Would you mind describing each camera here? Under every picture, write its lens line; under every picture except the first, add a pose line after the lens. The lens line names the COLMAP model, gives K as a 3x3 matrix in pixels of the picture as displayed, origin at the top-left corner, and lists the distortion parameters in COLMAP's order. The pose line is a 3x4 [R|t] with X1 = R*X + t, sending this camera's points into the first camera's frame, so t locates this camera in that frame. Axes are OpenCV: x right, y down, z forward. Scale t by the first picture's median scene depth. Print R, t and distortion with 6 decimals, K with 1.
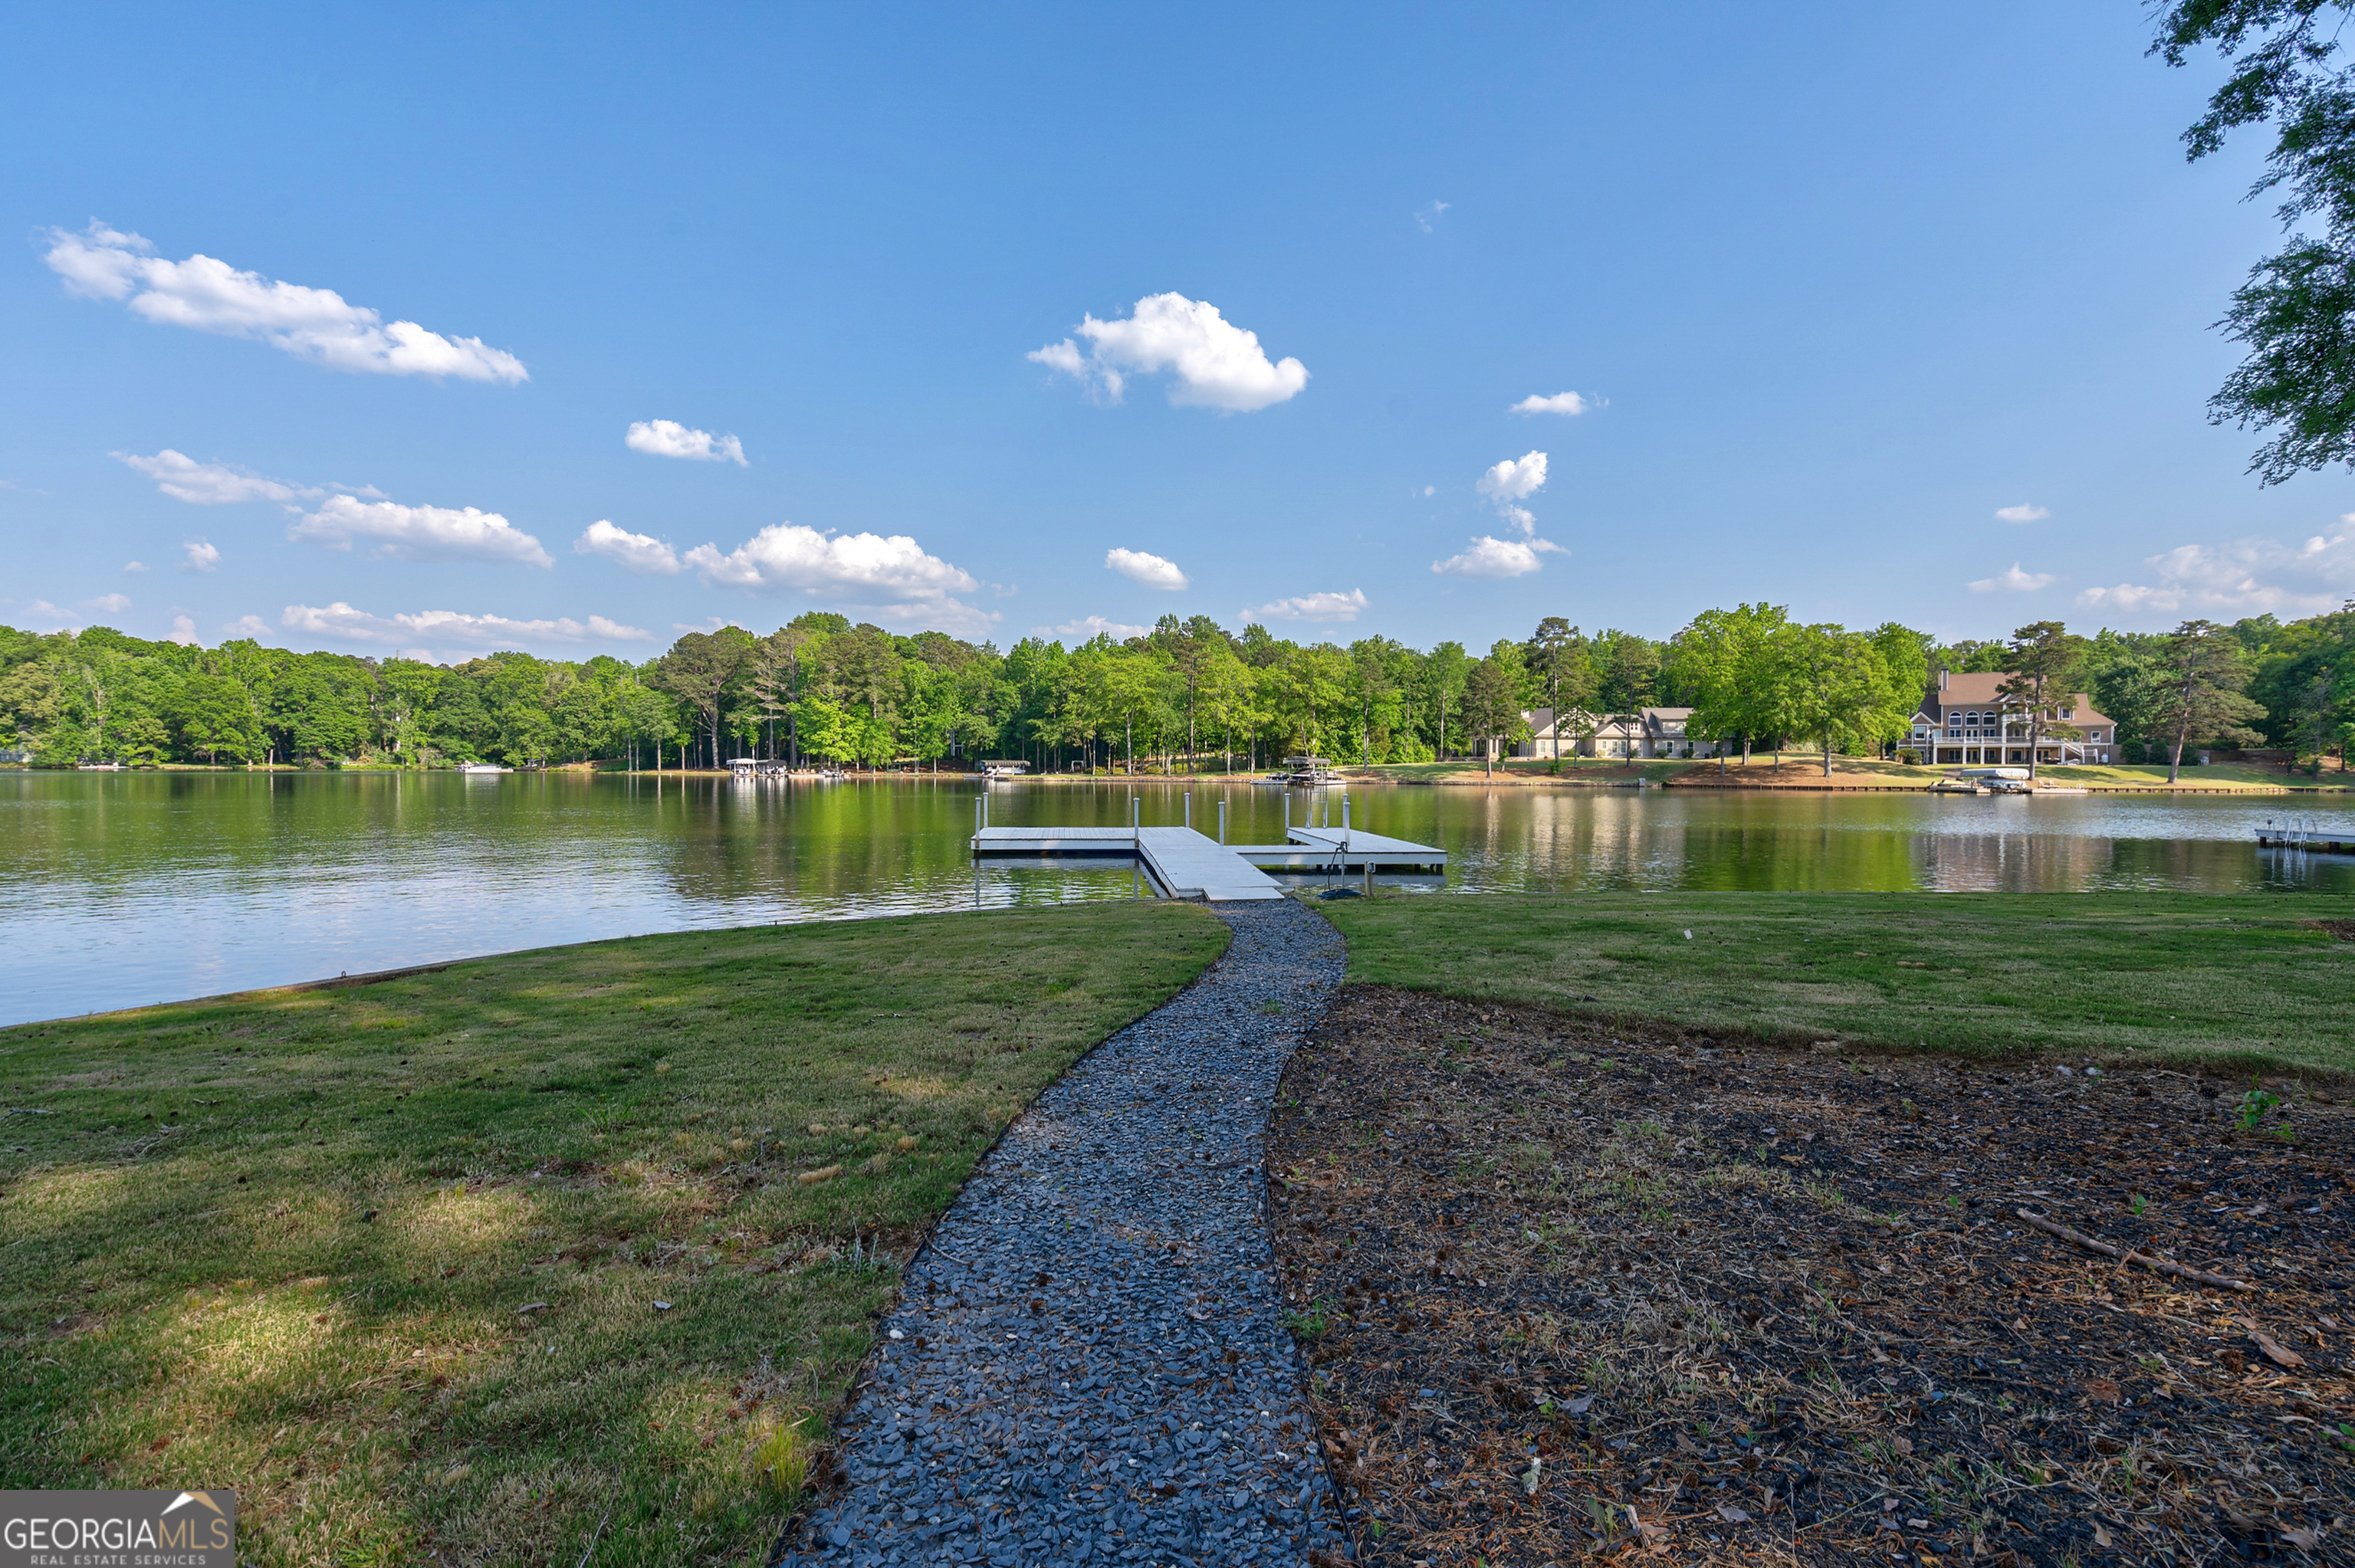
lens RADIAL K [[1075.2, 0, 1177.5], [0, 1075.2, 784.0], [0, 0, 1]] dist [0.004321, 0.000924]
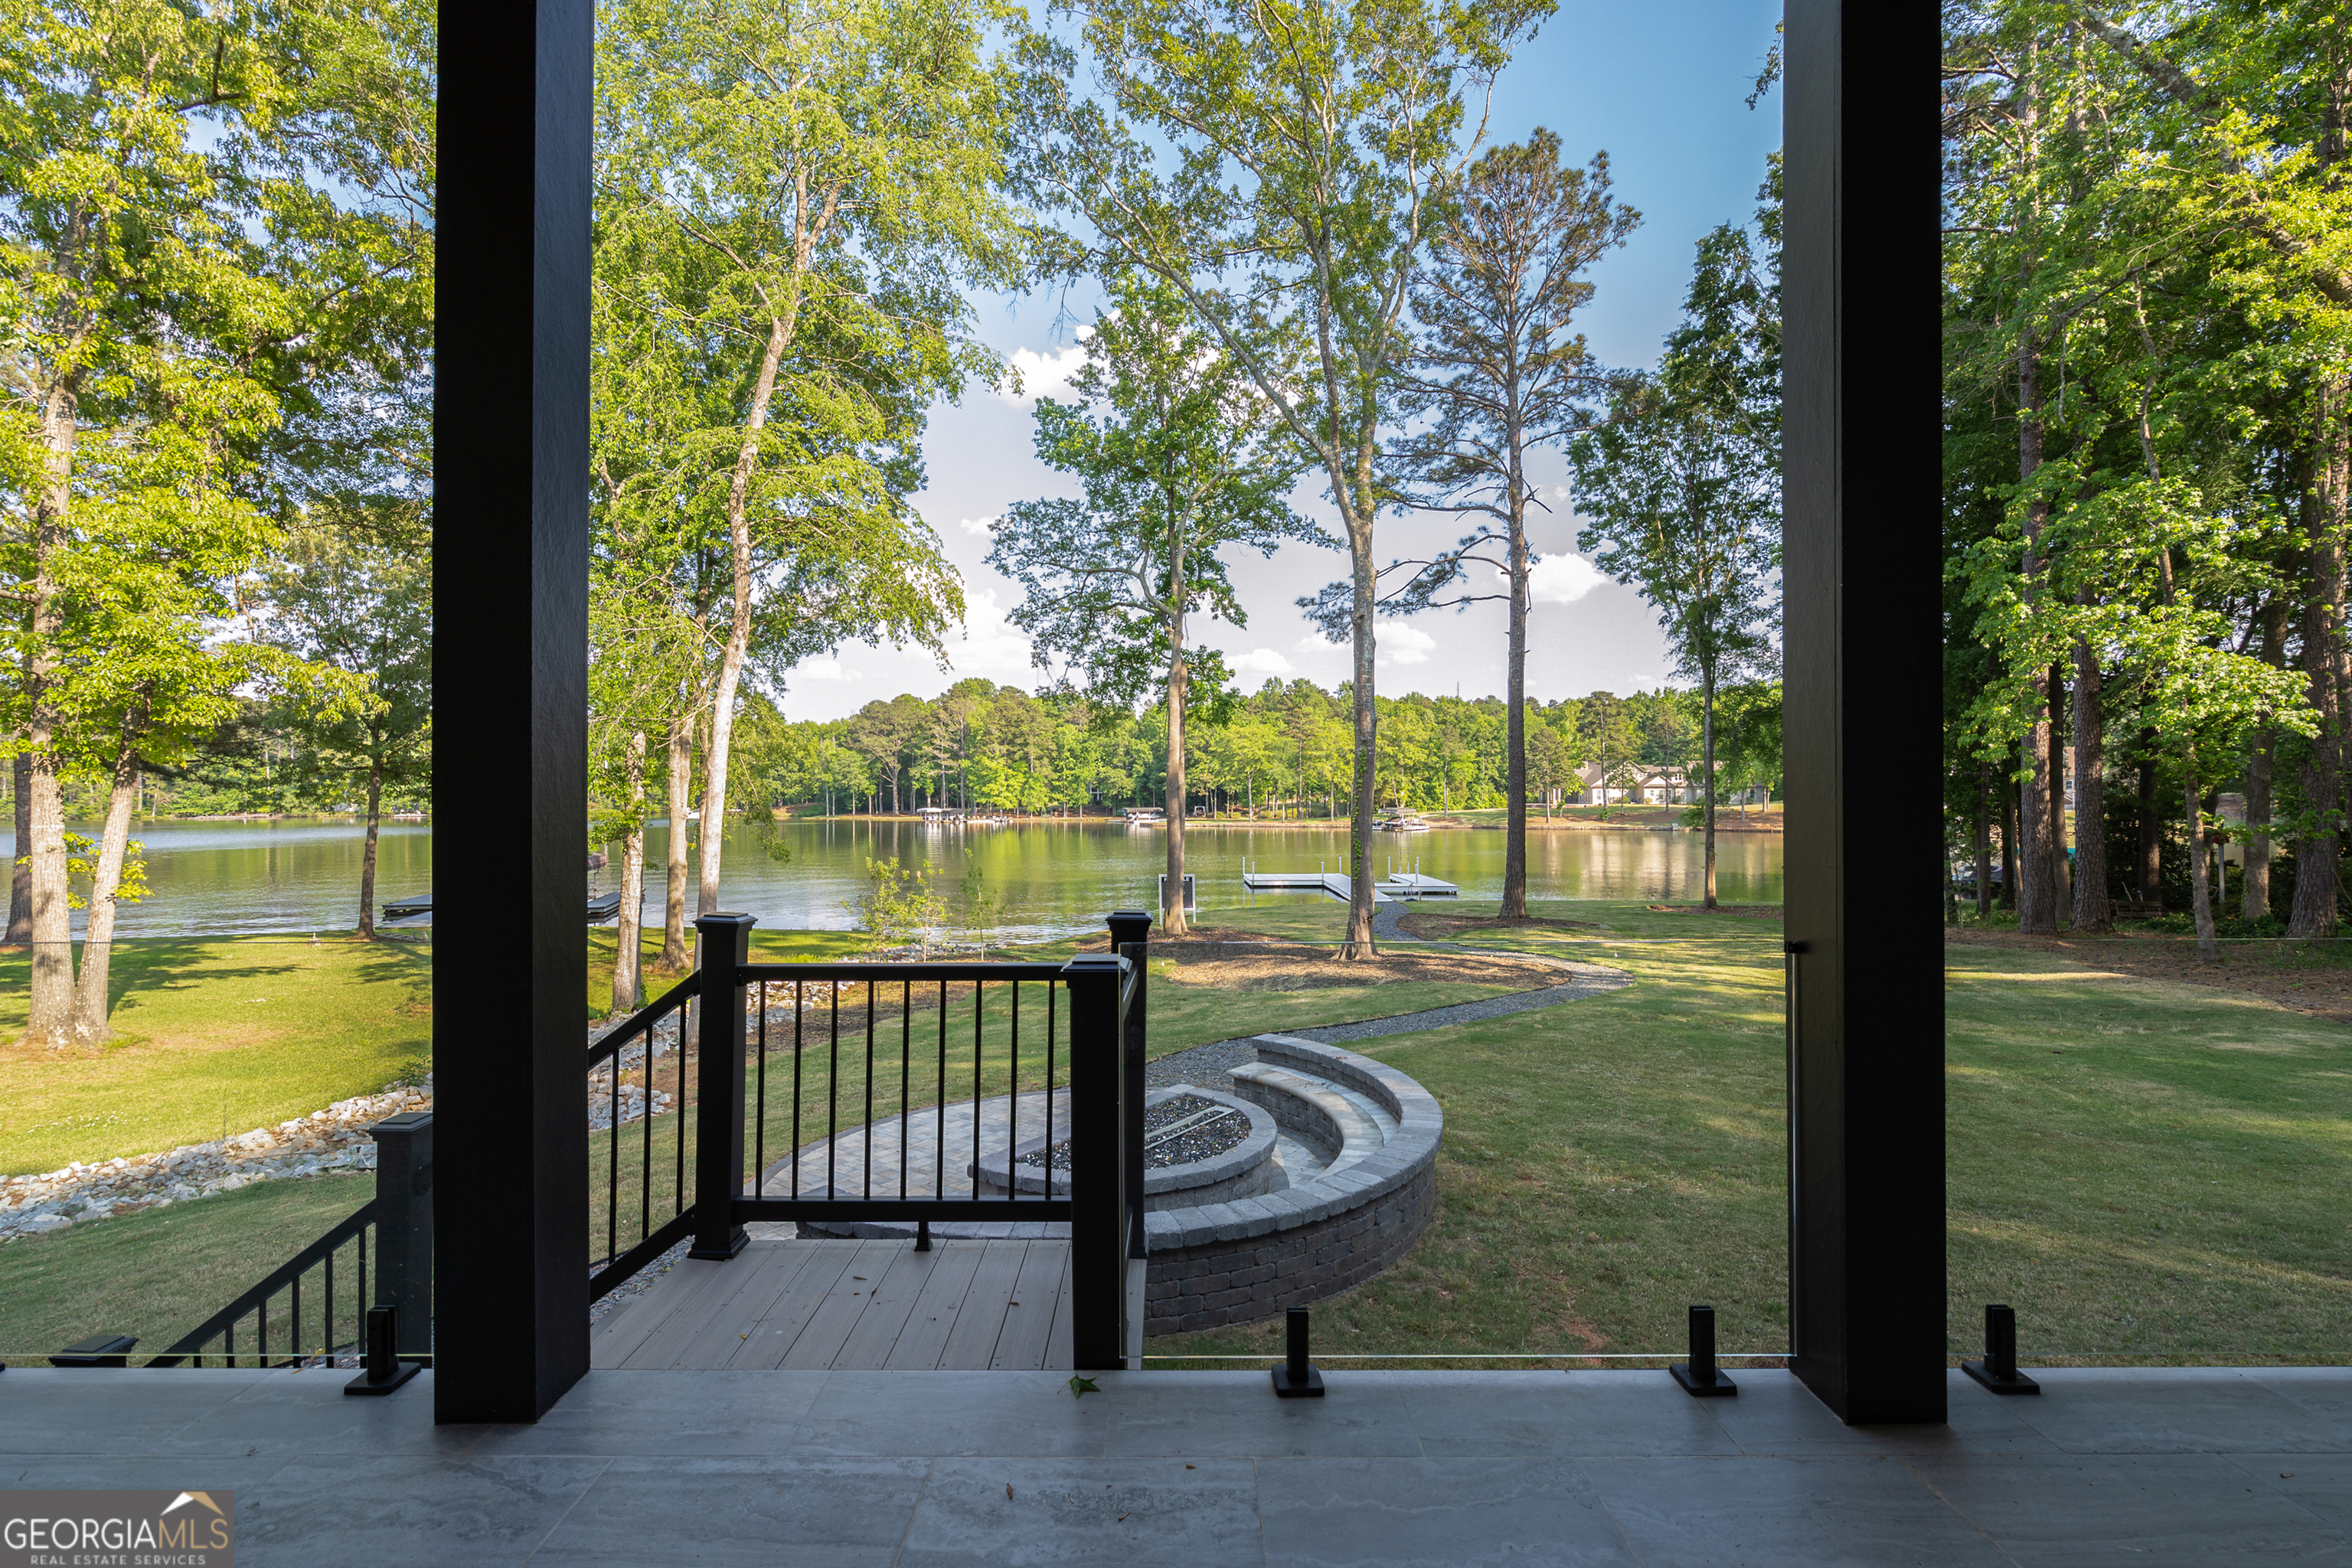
lens RADIAL K [[1062.8, 0, 1168.1], [0, 1062.8, 791.5], [0, 0, 1]] dist [-0.001317, -0.000016]
pose [[0.995895, -0.008252, -0.090139, -0.024119], [0.006211, 0.999718, -0.022900, -0.012382], [0.090302, 0.022247, 0.995666, -0.183438]]
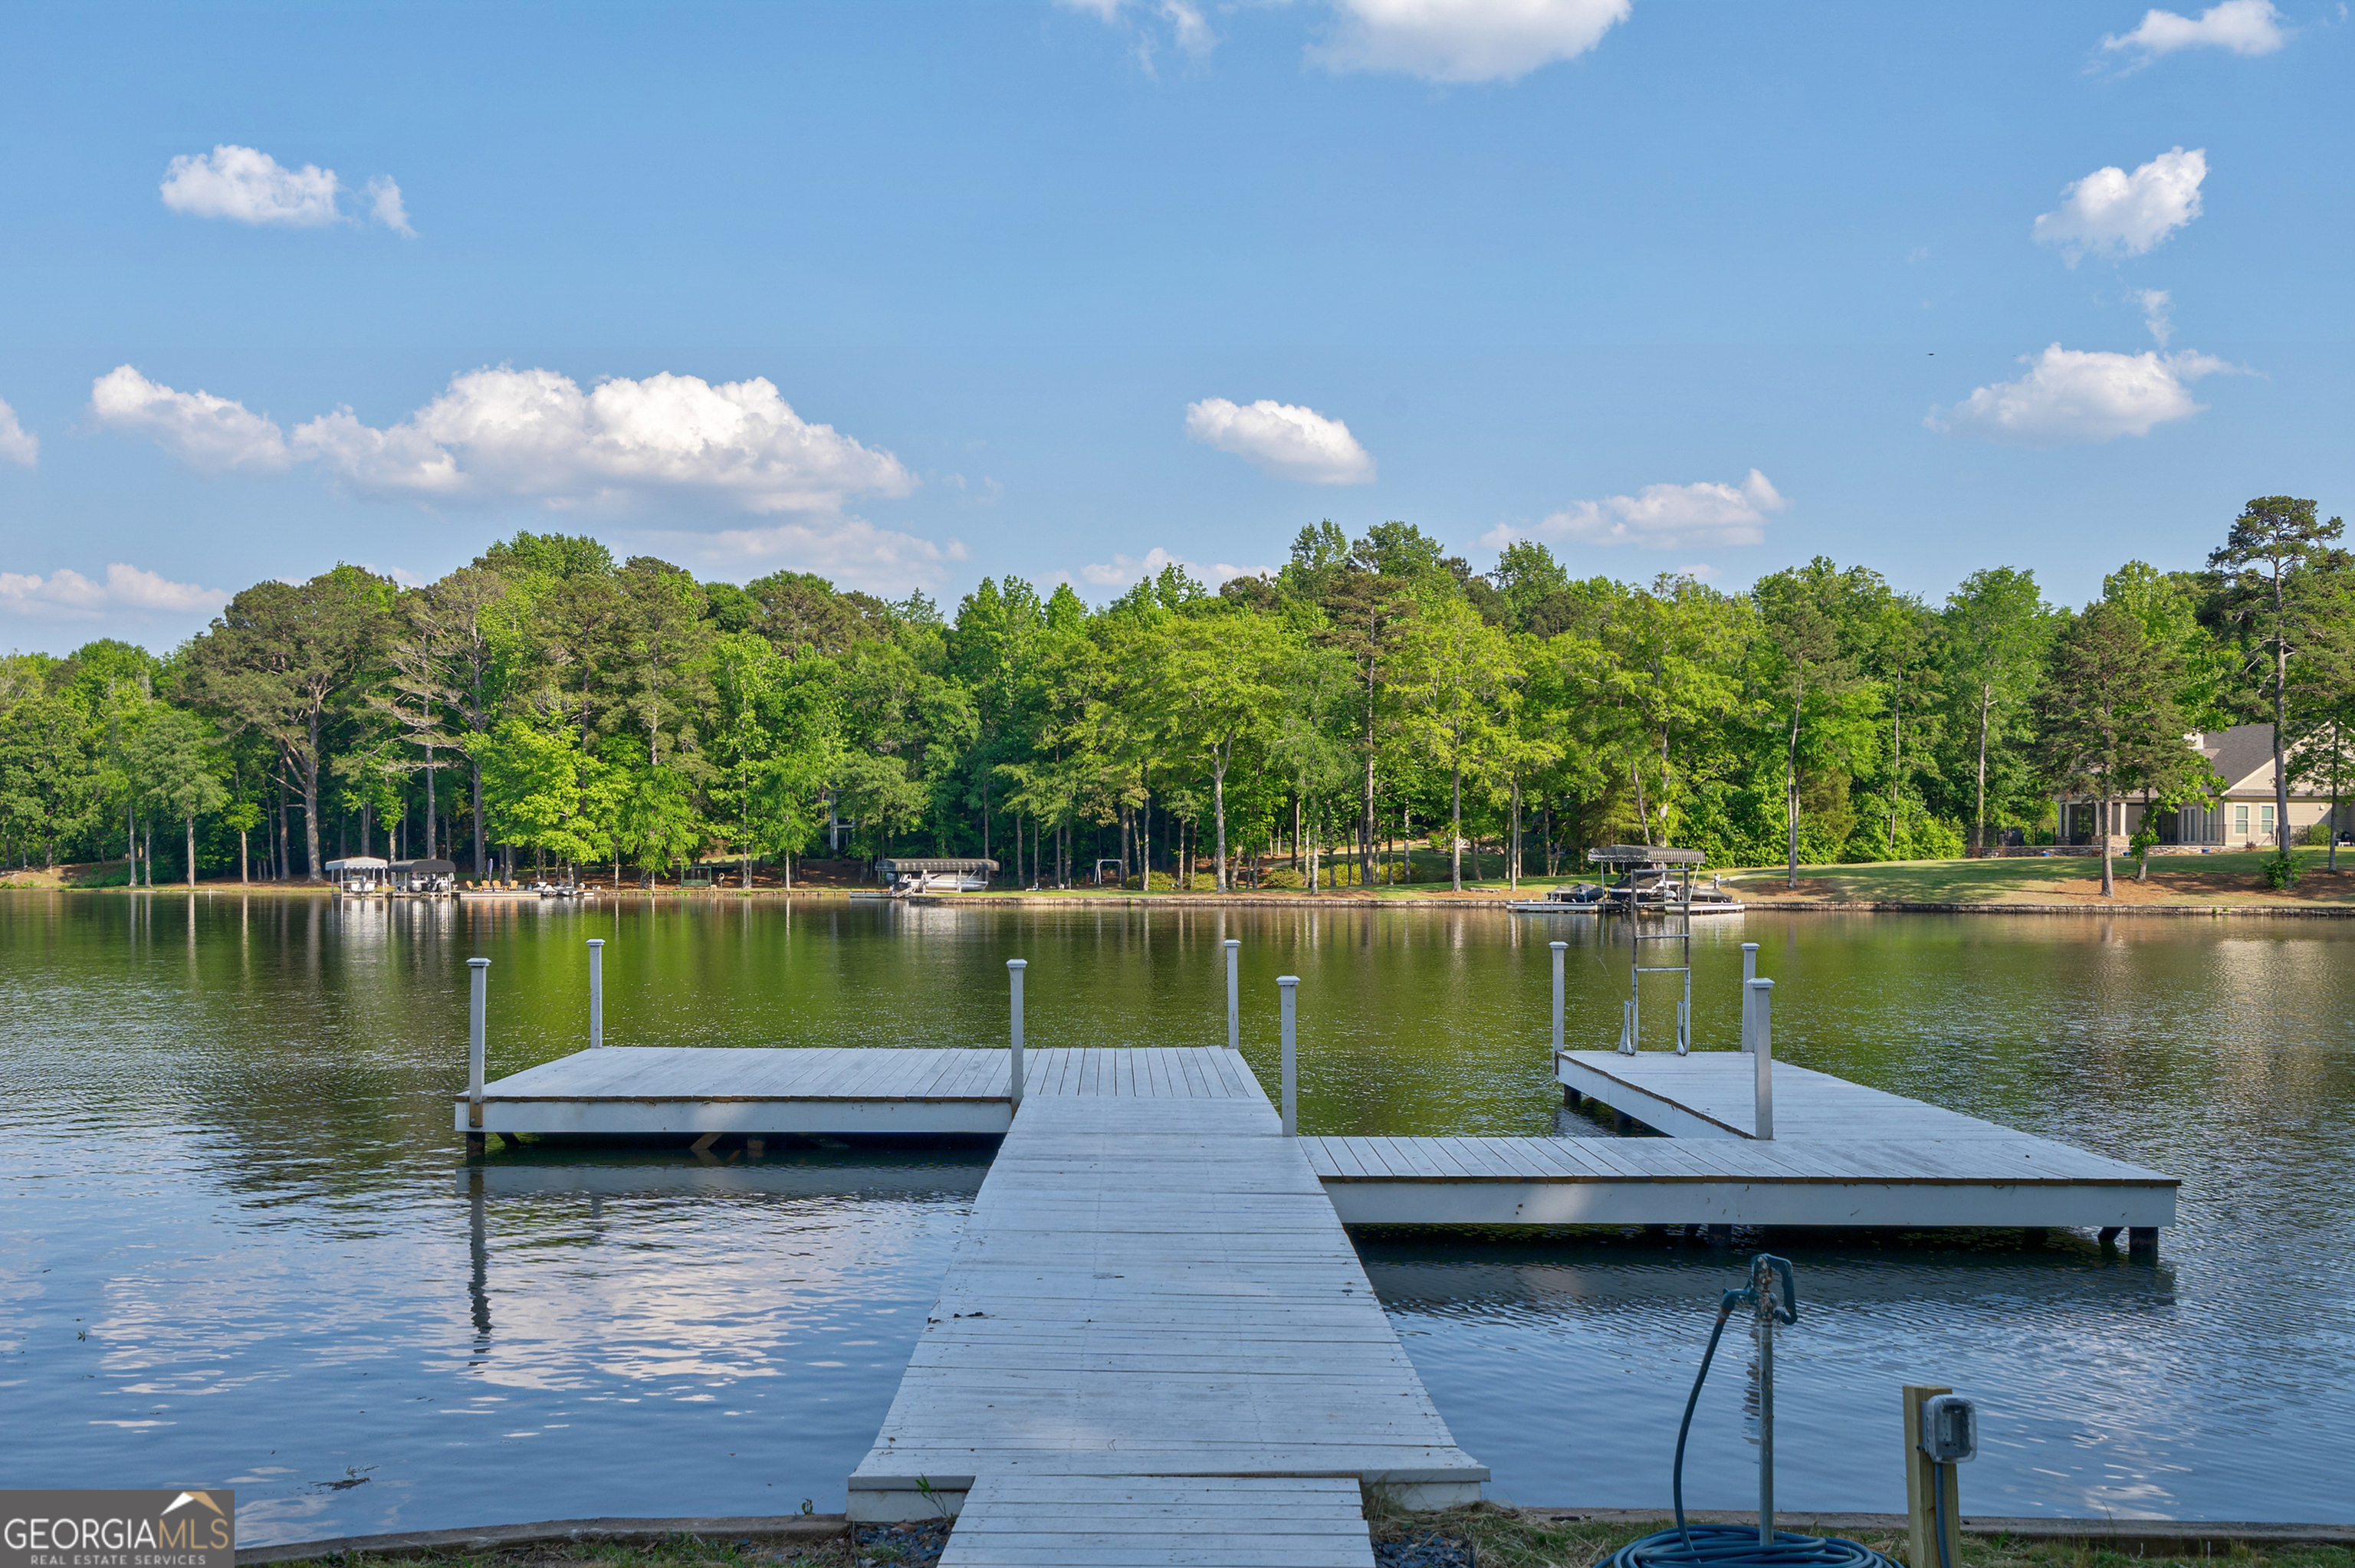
lens RADIAL K [[2369.3, 0, 1105.7], [0, 2369.3, 923.6], [0, 0, 1]] dist [0.024502, 0.001682]
pose [[0.994526, -0.001356, -0.104485, 0.006198], [0.001828, 0.999989, 0.004423, 0.000054], [0.104477, -0.004589, 0.994517, 0.051634]]
